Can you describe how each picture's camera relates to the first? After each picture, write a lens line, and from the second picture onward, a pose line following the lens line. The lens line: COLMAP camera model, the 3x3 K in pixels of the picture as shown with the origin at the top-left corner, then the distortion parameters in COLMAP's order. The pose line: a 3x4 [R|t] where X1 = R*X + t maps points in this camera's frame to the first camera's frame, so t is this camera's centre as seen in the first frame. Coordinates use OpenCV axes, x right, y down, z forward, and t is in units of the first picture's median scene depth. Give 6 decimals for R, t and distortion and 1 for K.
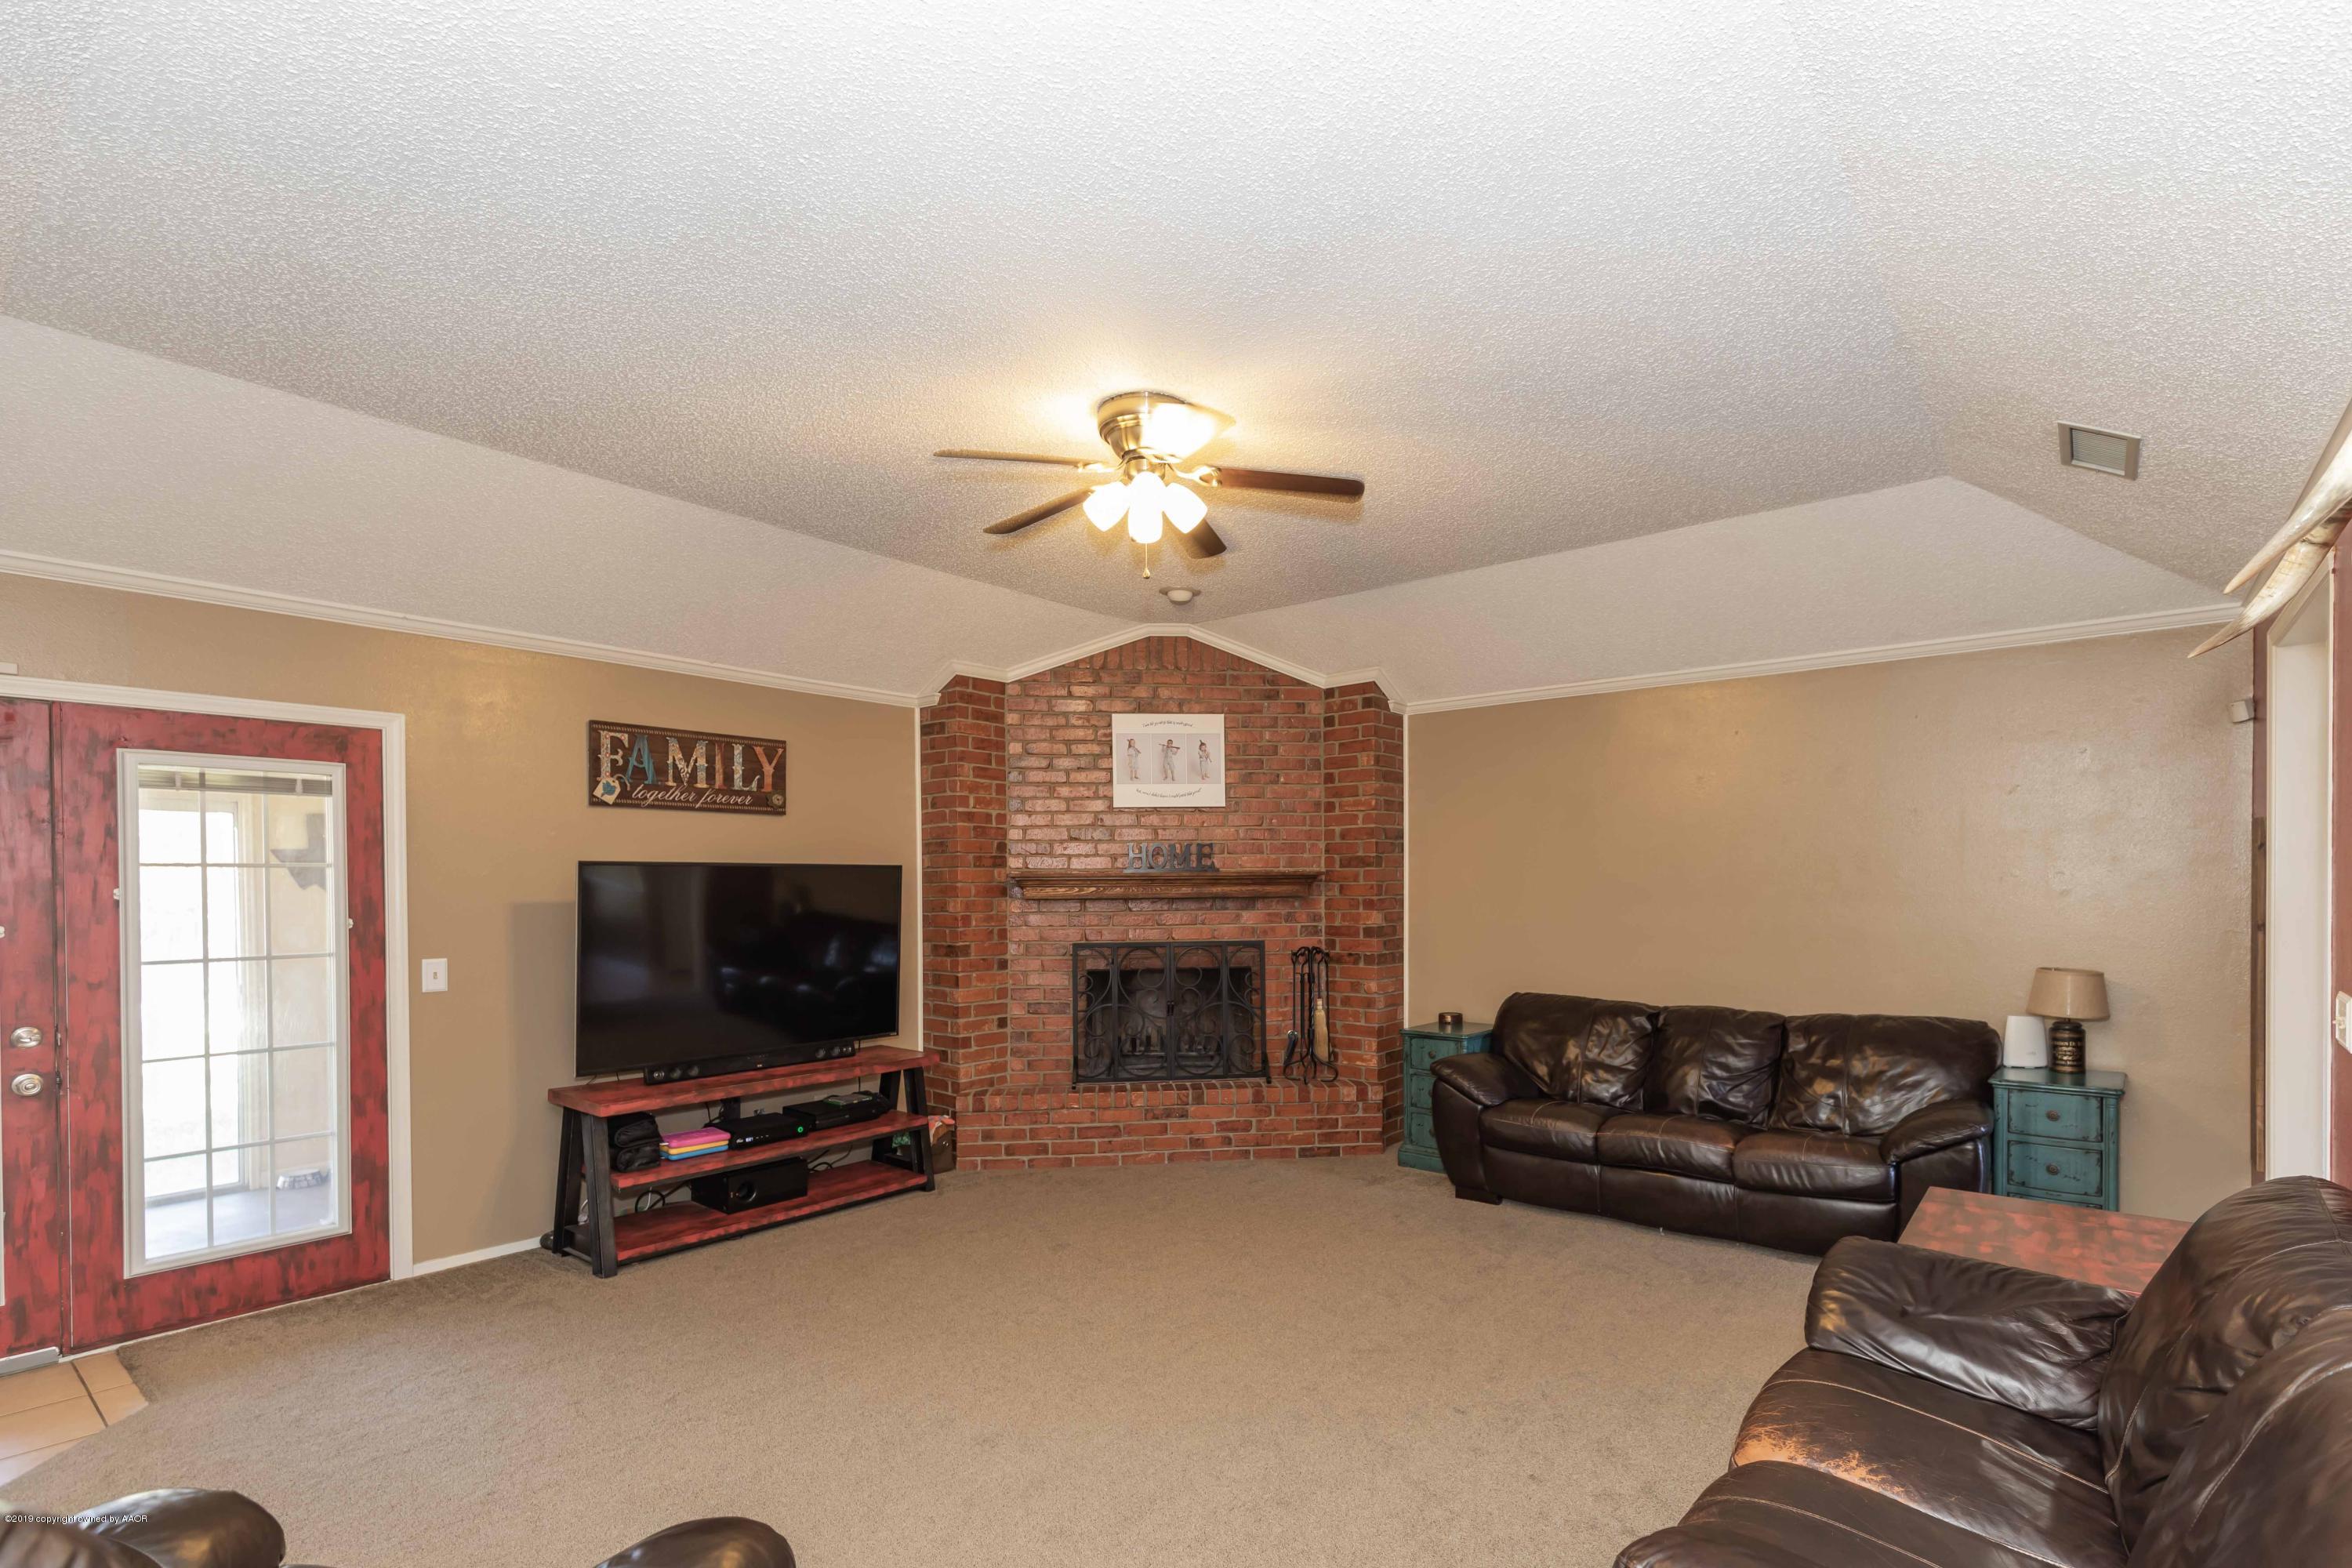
lens RADIAL K [[1086.1, 0, 1233.1], [0, 1086.1, 896.2], [0, 0, 1]] dist [0.003532, -0.001382]
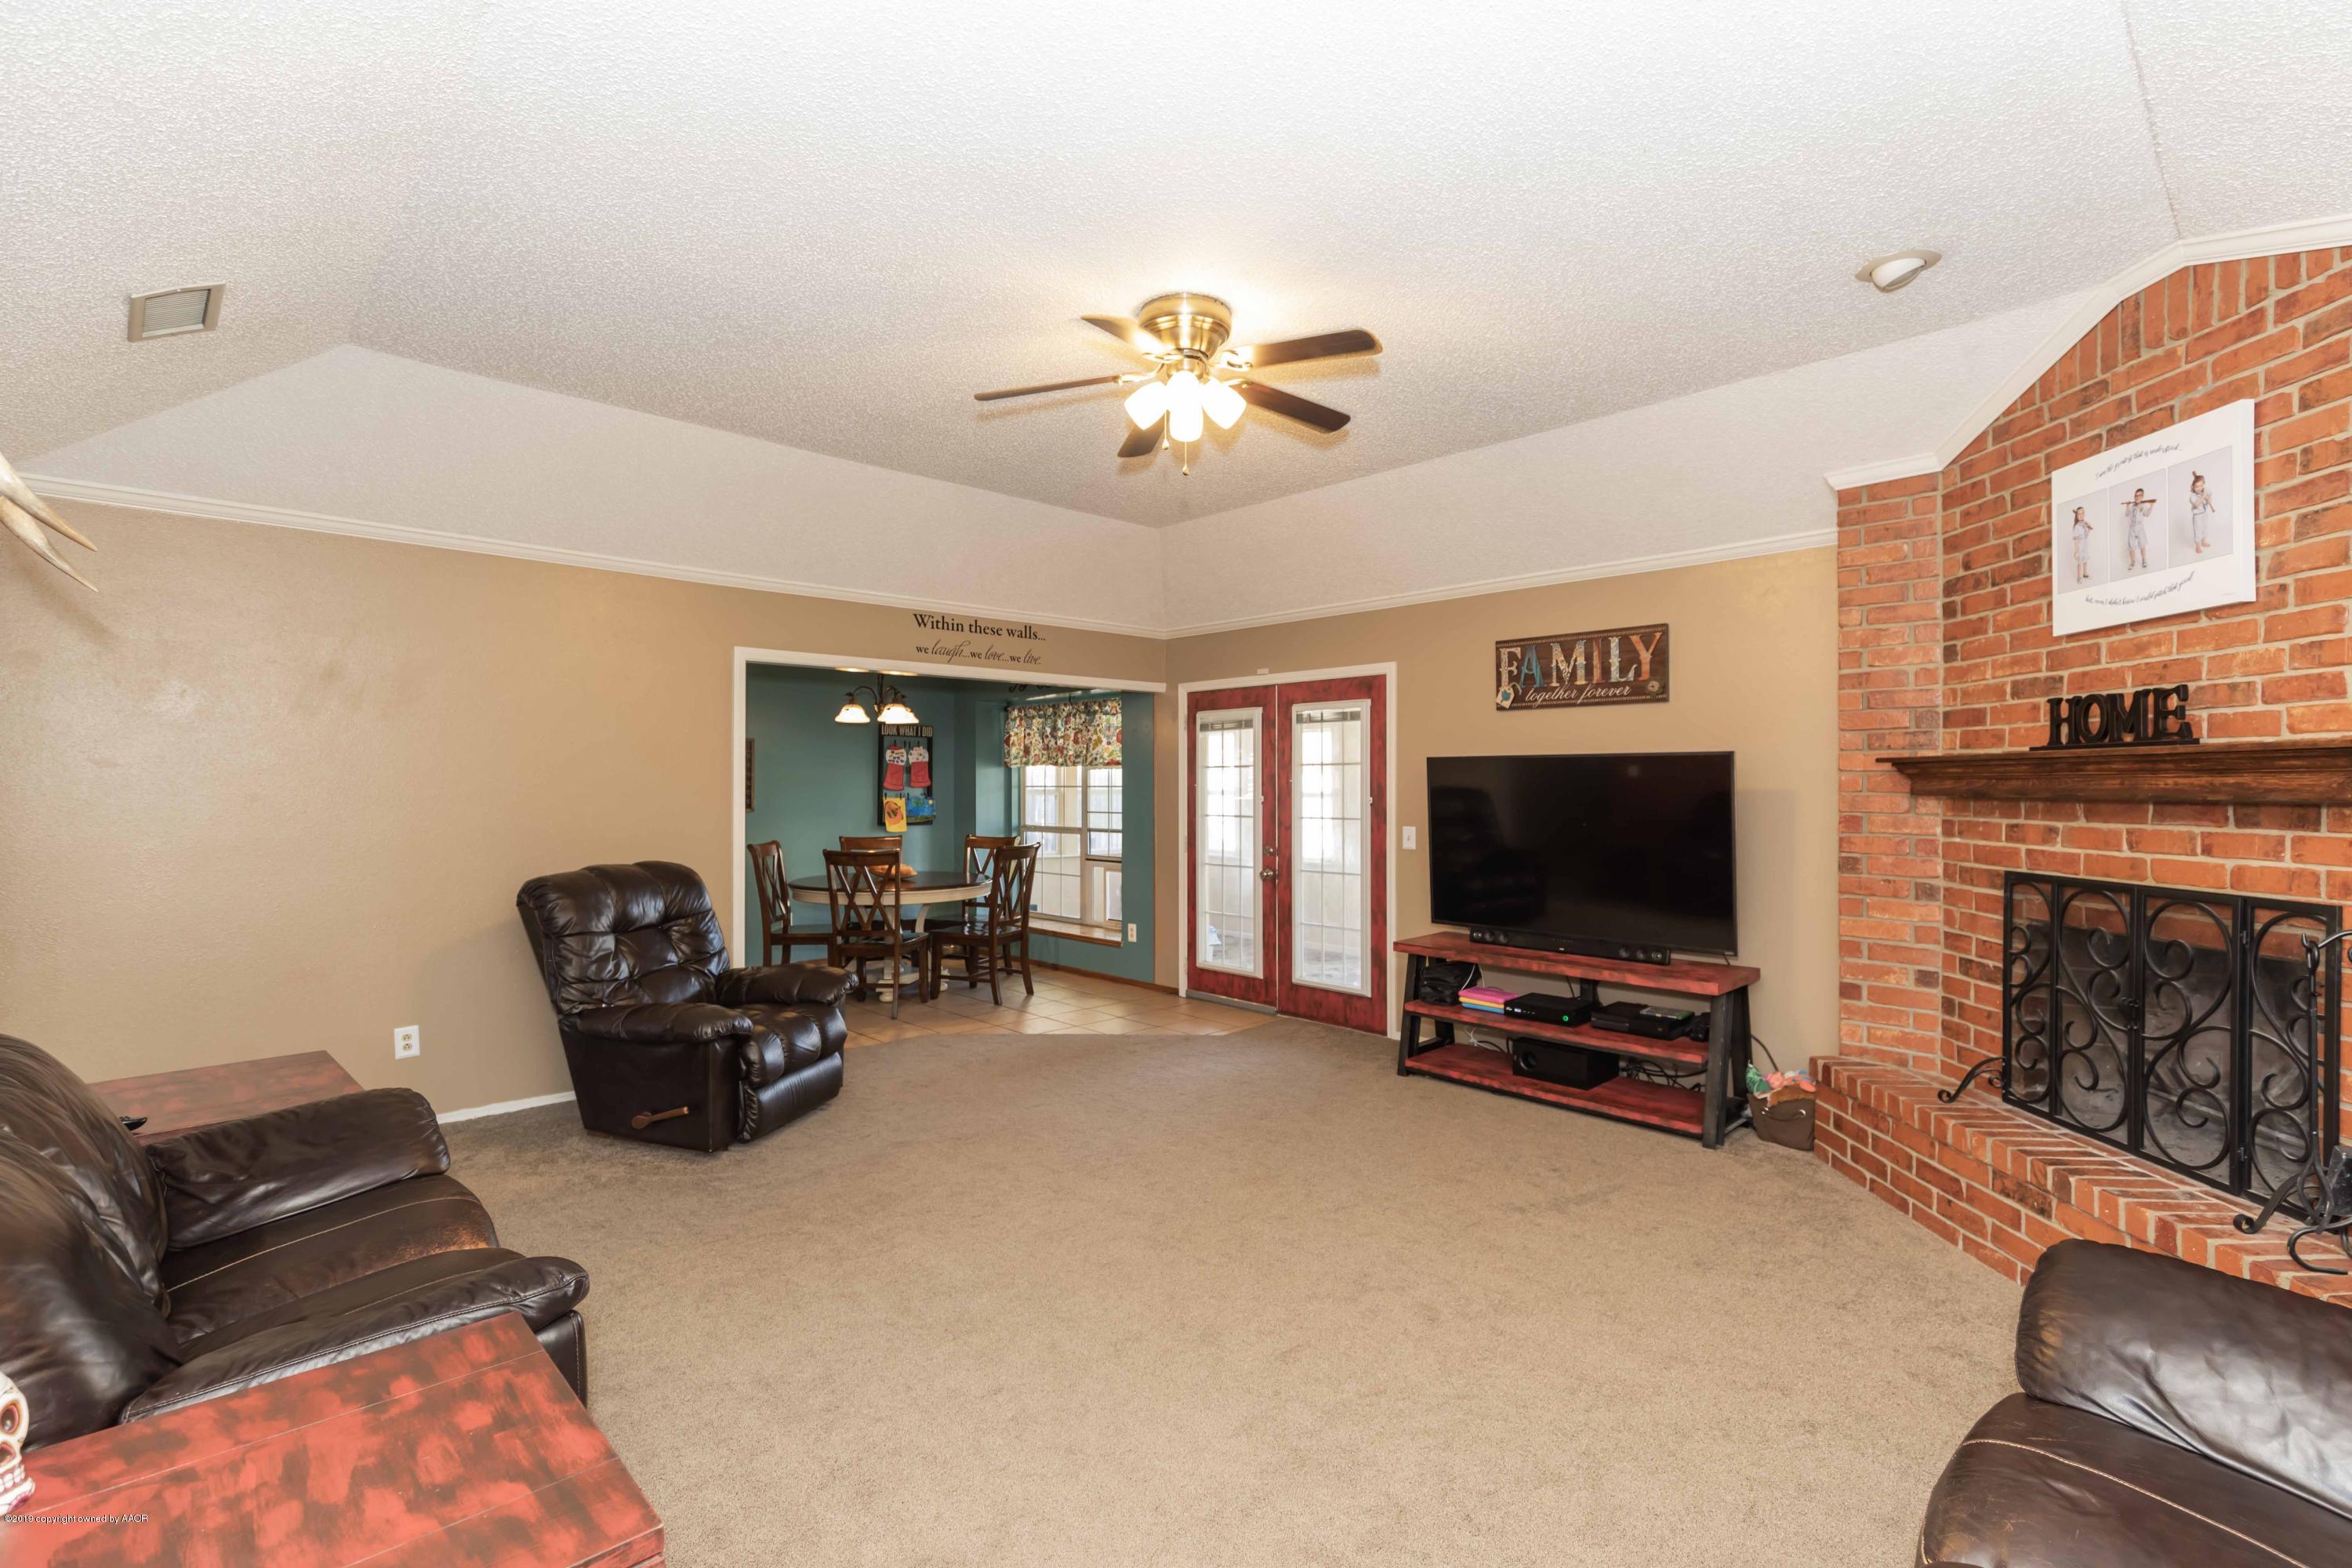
lens RADIAL K [[1086.1, 0, 1186.1], [0, 1086.1, 777.7], [0, 0, 1]] dist [0.003532, -0.001382]
pose [[-0.146433, 0.002142, -0.989218, 0.600043], [-0.005949, 0.999978, 0.003046, -0.008448], [0.989203, 0.006331, -0.146417, 0.739807]]
